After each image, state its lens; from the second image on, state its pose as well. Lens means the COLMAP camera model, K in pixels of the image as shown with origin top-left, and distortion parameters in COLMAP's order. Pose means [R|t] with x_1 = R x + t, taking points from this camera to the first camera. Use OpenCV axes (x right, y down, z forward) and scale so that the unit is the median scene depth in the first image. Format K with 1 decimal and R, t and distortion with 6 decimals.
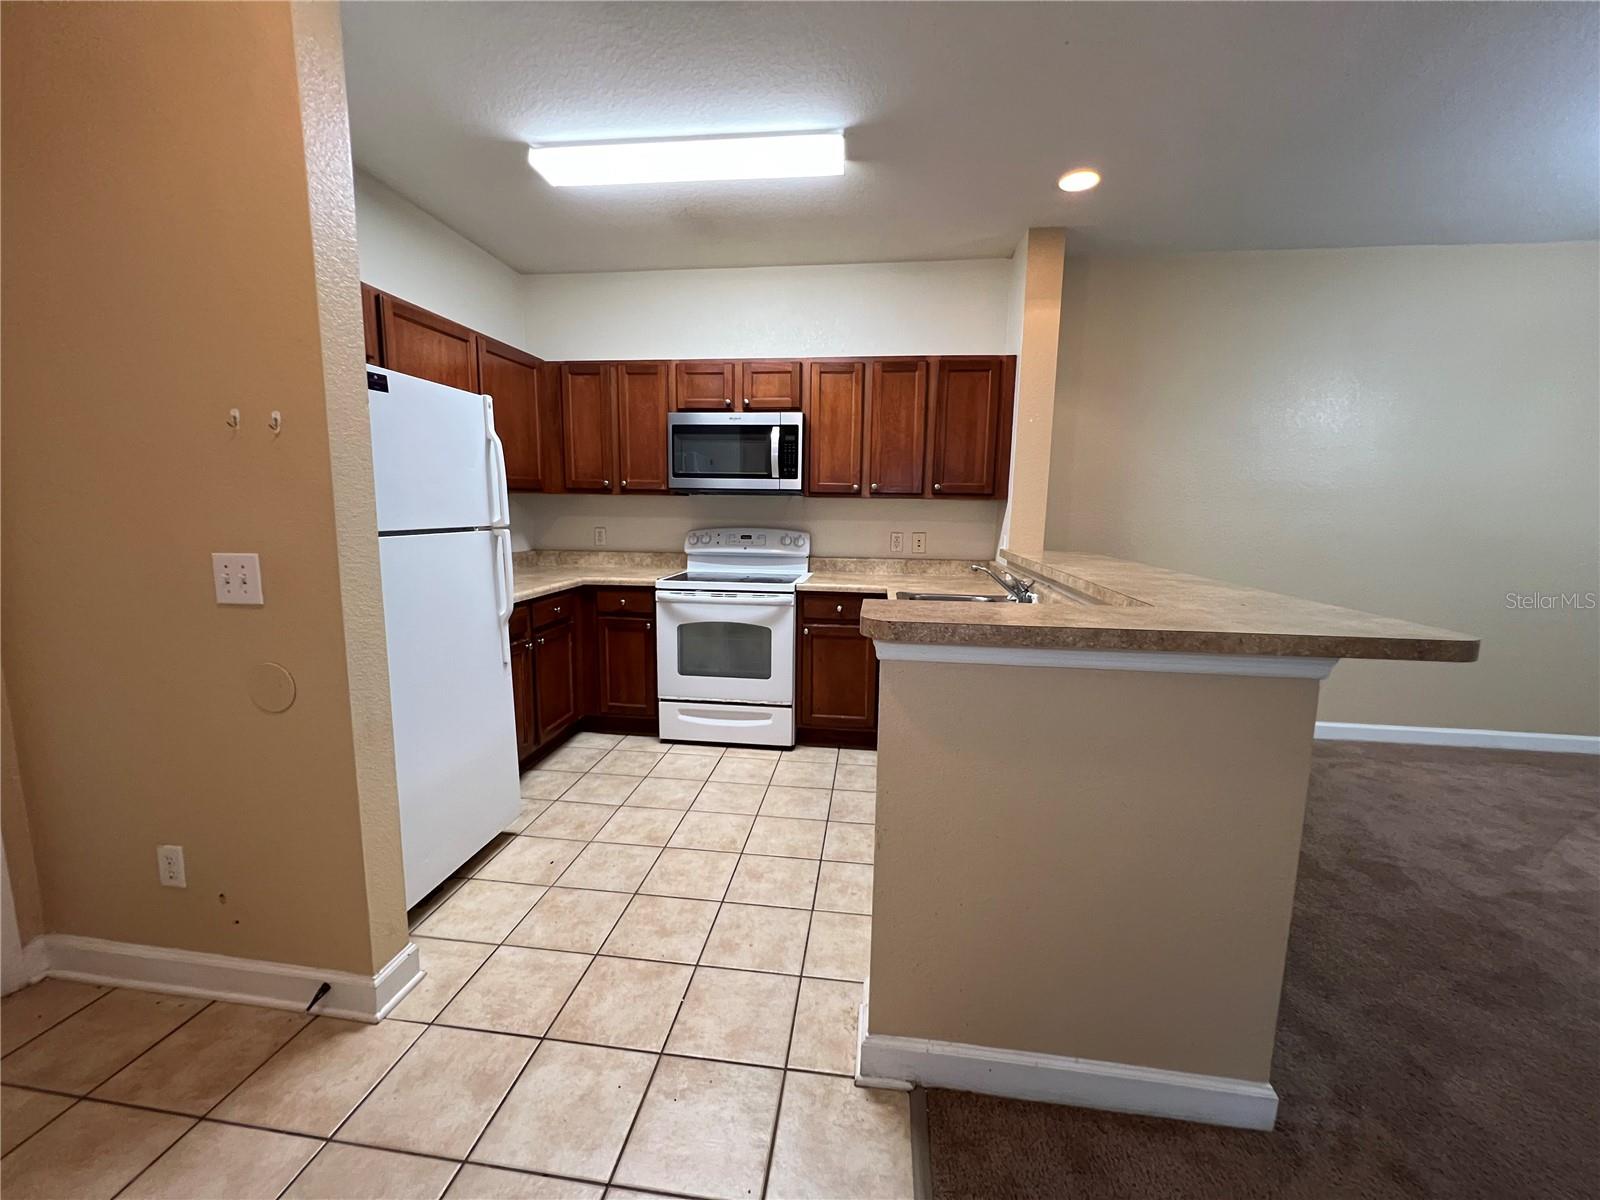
lens RADIAL K [[639.5, 0, 794.8], [0, 639.5, 597.0], [0, 0, 1]] dist [0.000396, 0.000736]
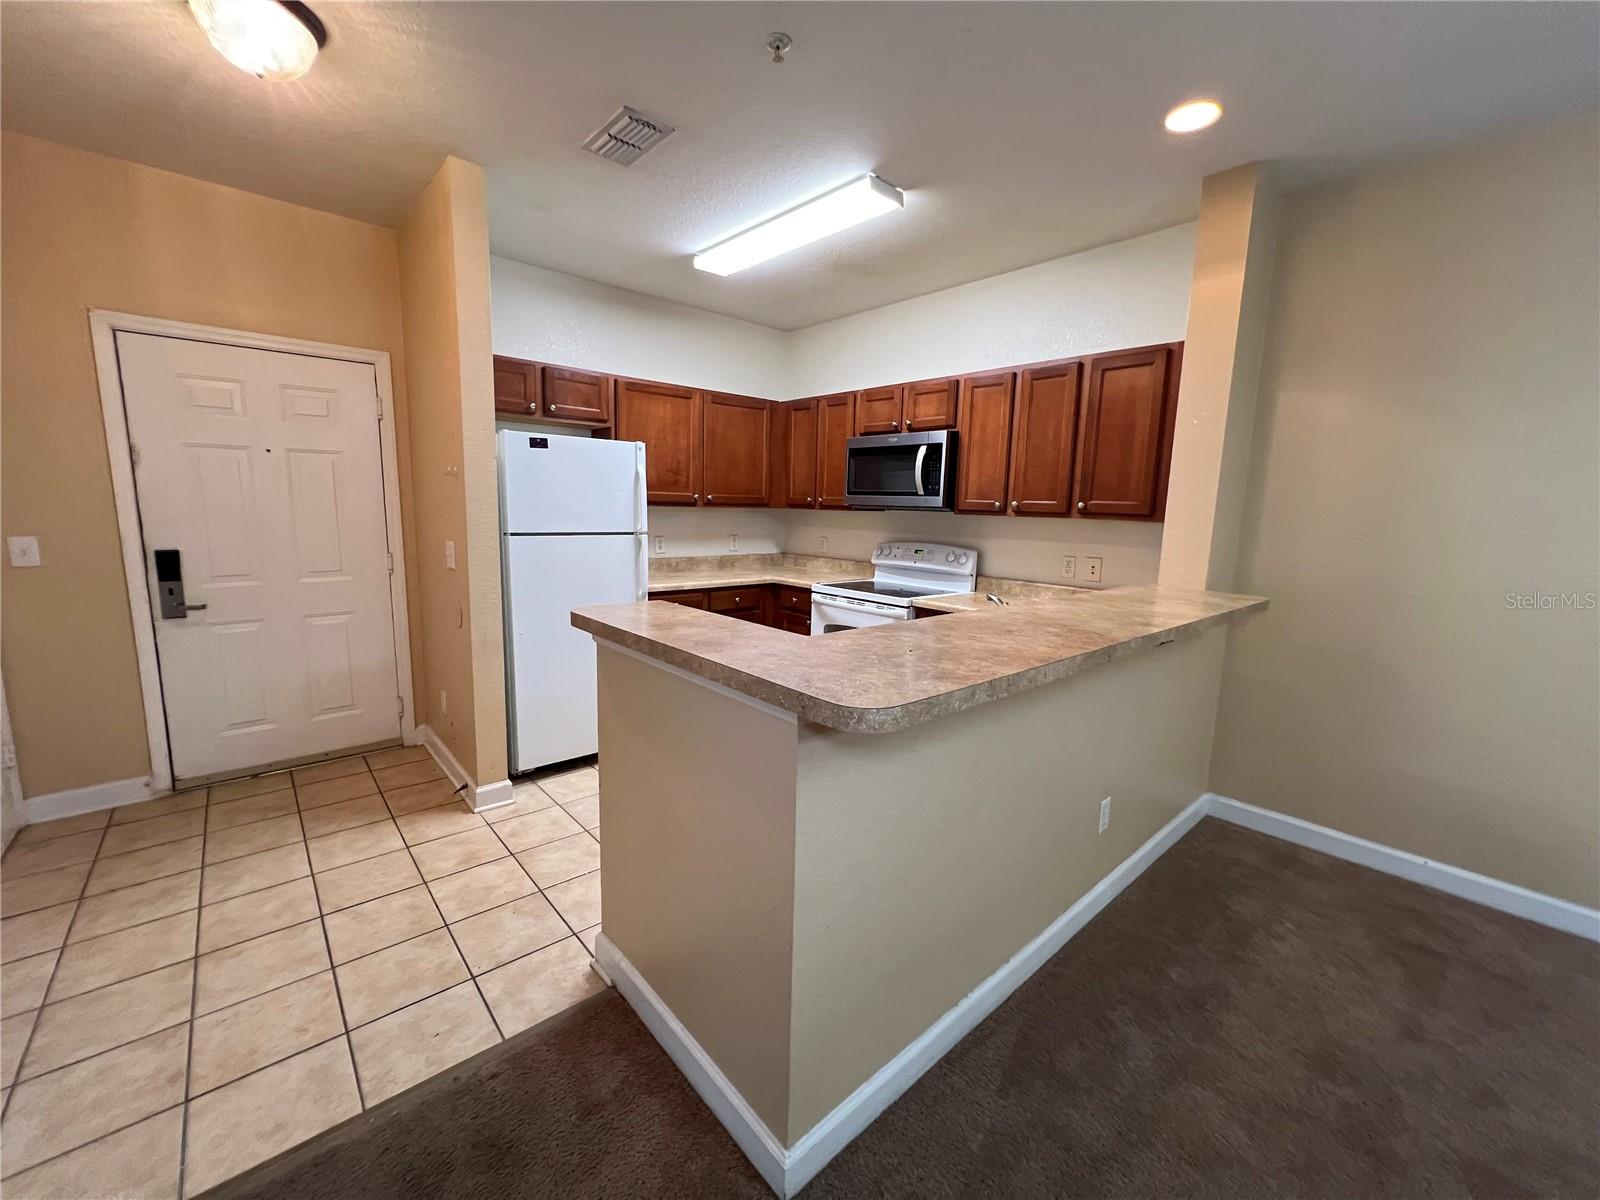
lens RADIAL K [[639.5, 0, 797.4], [0, 639.5, 599.5], [0, 0, 1]] dist [0.000396, 0.000736]
pose [[0.756902, 0.103367, -0.645302, 0.505039], [-0.109951, 0.993479, 0.030173, -0.029766], [0.644212, 0.048114, 0.763332, 0.098304]]
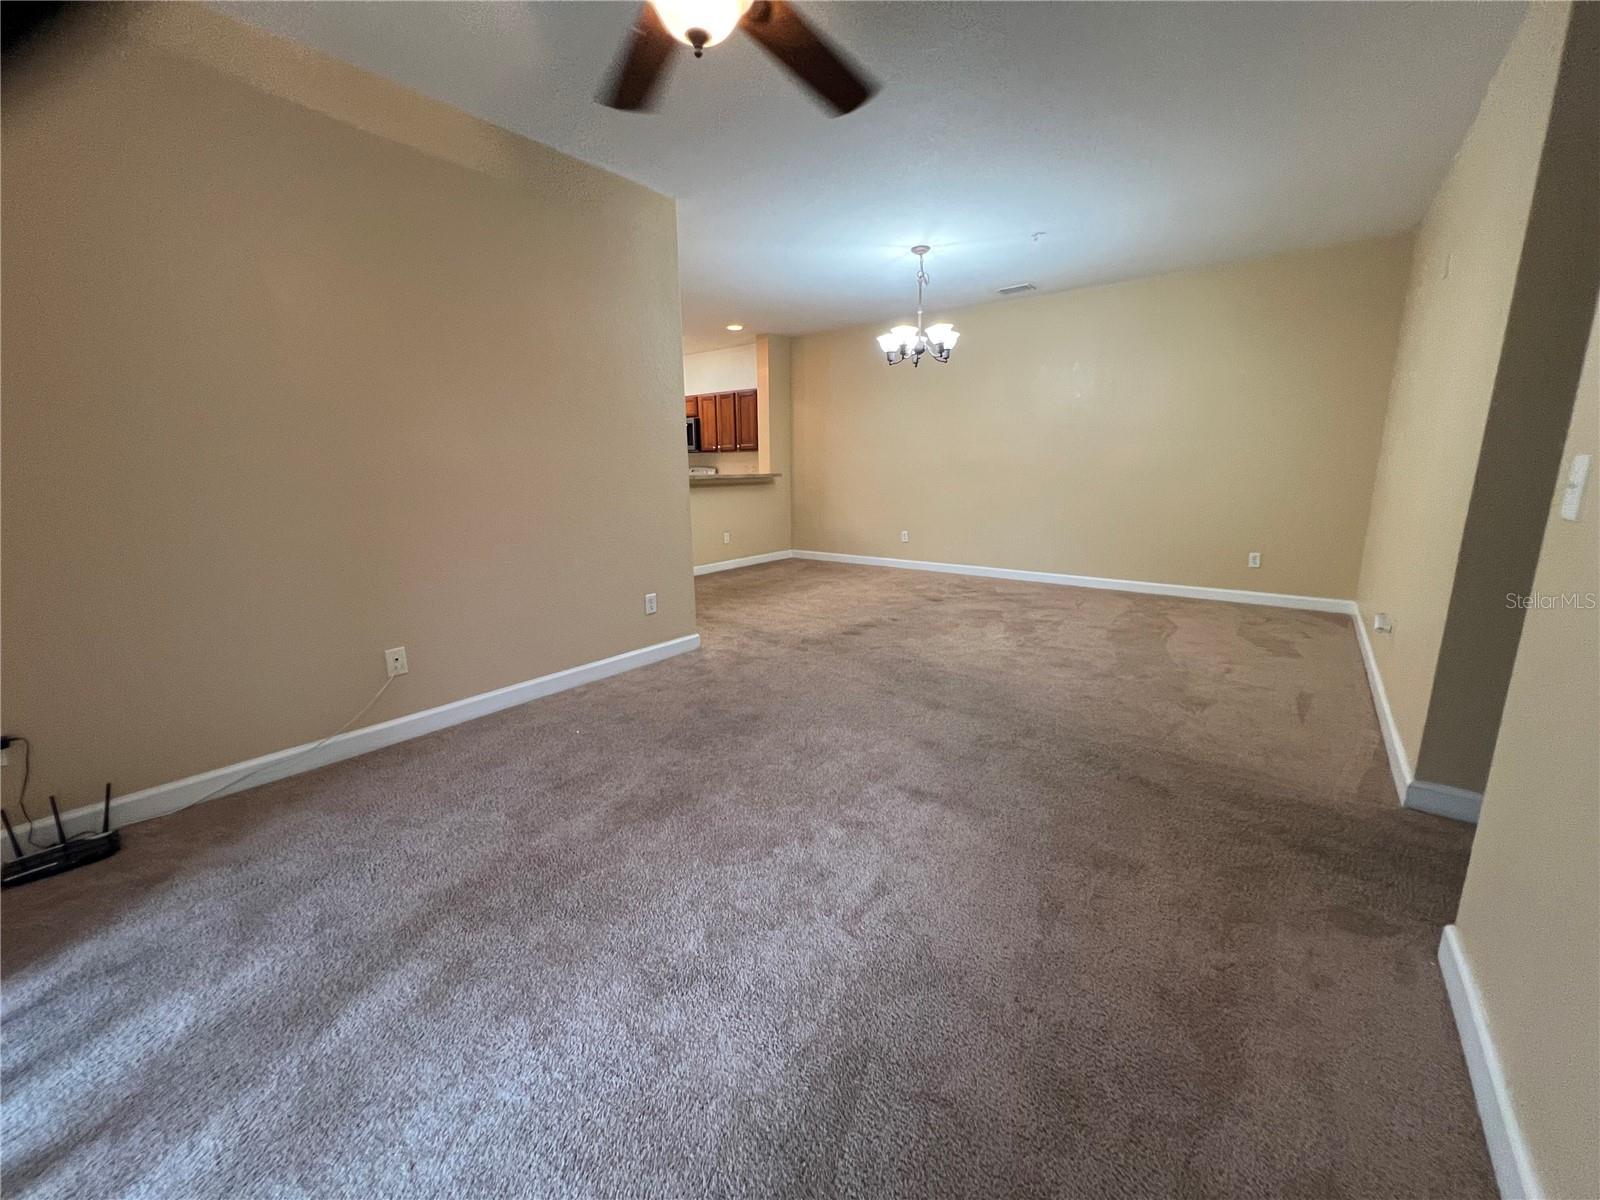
lens RADIAL K [[639.5, 0, 803.4], [0, 639.5, 602.9], [0, 0, 1]] dist [0.000396, 0.000736]
pose [[0.864461, 0.082590, -0.495870, 1.638092], [-0.048162, 0.995481, 0.081841, 0.194901], [0.500388, -0.046867, 0.864532, -0.932674]]
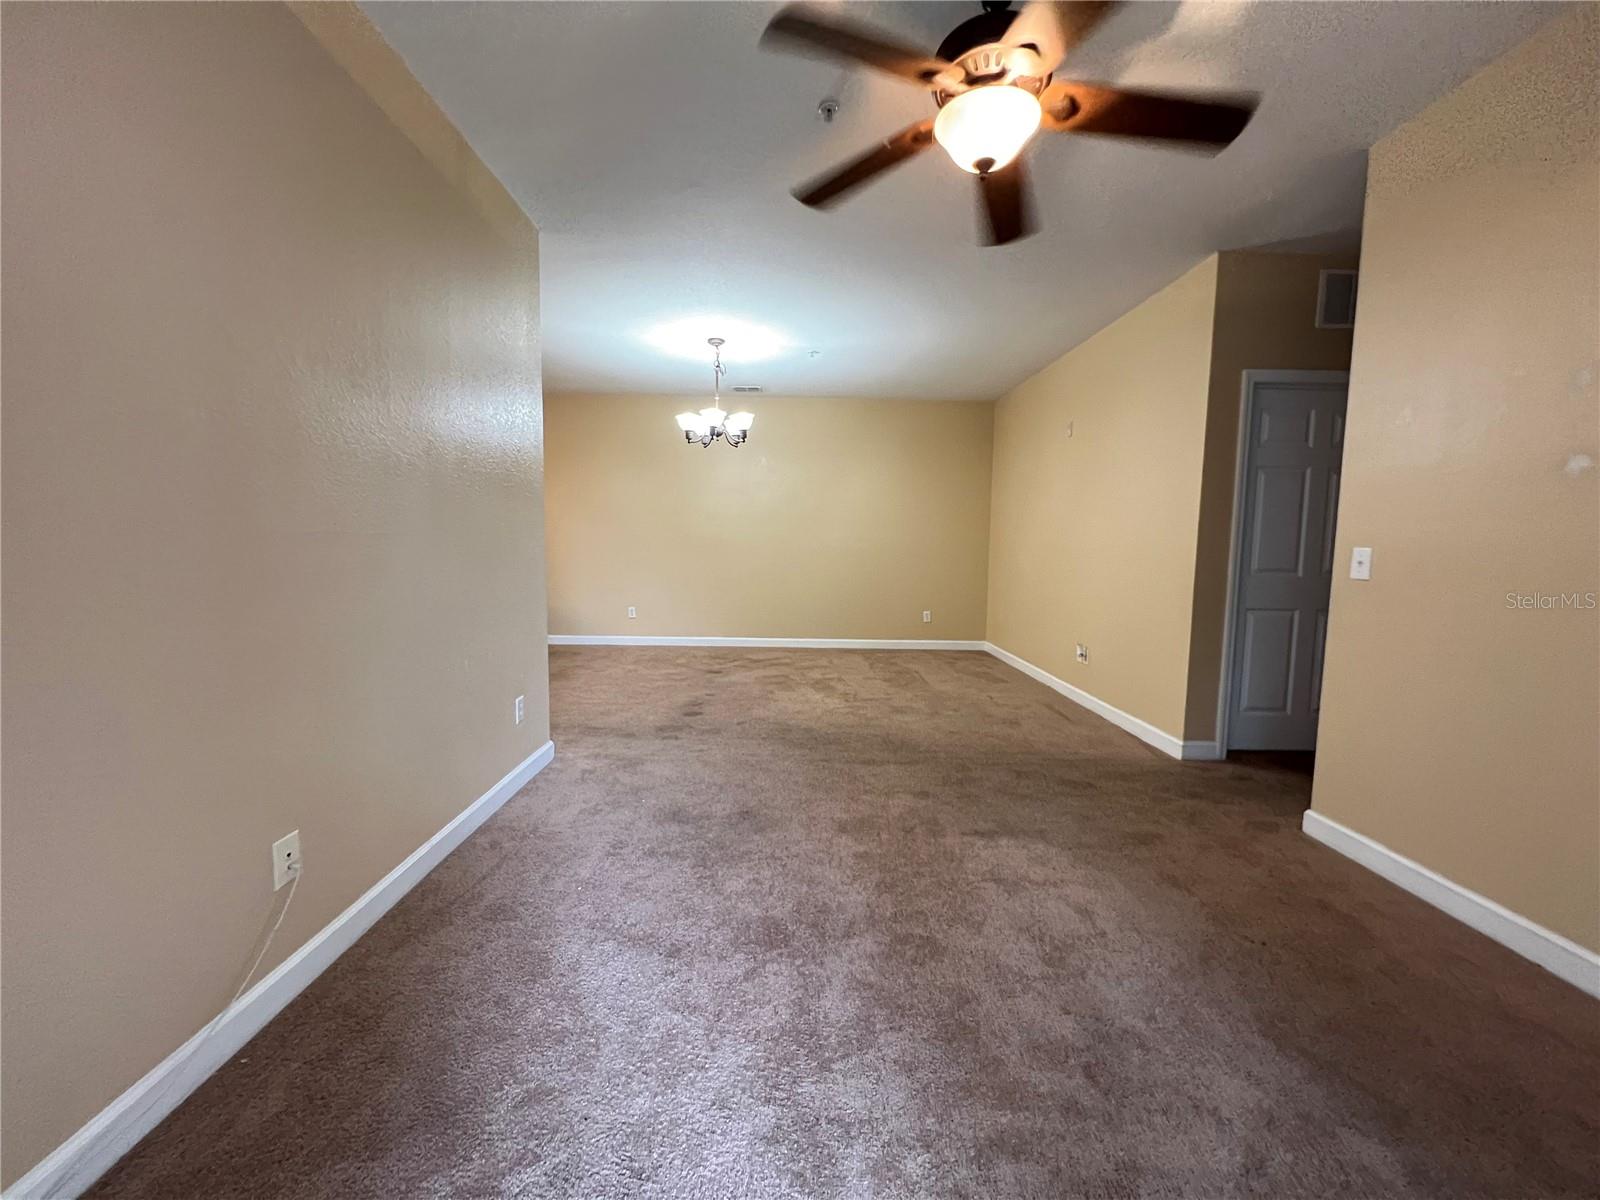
lens RADIAL K [[639.5, 0, 800.3], [0, 639.5, 597.6], [0, 0, 1]] dist [0.000396, 0.000736]
pose [[0.988229, -0.013159, 0.152417, 1.091879], [0.021237, 0.998447, -0.051495, 0.202629], [-0.151502, 0.054126, 0.986974, -1.020872]]
